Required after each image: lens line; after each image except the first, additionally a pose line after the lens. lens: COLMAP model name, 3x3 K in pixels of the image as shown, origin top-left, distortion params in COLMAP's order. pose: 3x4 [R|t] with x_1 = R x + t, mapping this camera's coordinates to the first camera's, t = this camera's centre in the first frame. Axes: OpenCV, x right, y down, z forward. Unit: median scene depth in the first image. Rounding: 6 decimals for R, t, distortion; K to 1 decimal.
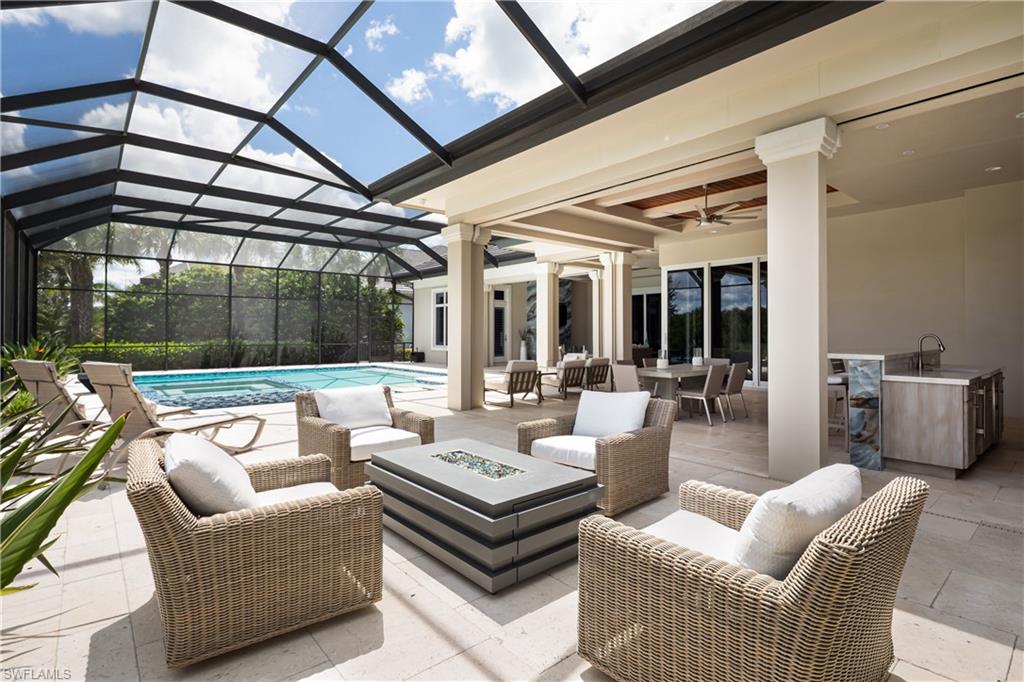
lens RADIAL K [[499.1, 0, 520.2], [0, 499.1, 344.3], [0, 0, 1]] dist [0.000624, 0.000209]
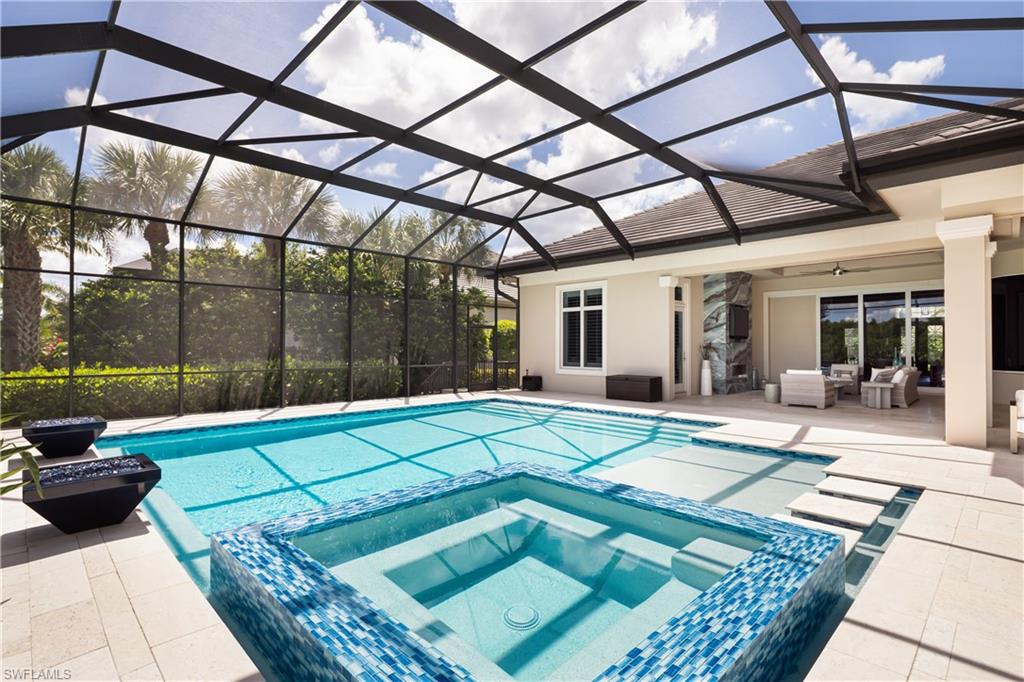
lens RADIAL K [[490.8, 0, 512.0], [0, 490.8, 341.0], [0, 0, 1]] dist [-0.001309, -0.000285]
pose [[0.998037, 0.000724, 0.062625, -0.308473], [0.001554, 0.999339, -0.036316, -0.010088], [-0.062610, 0.036342, 0.997376, 0.351601]]
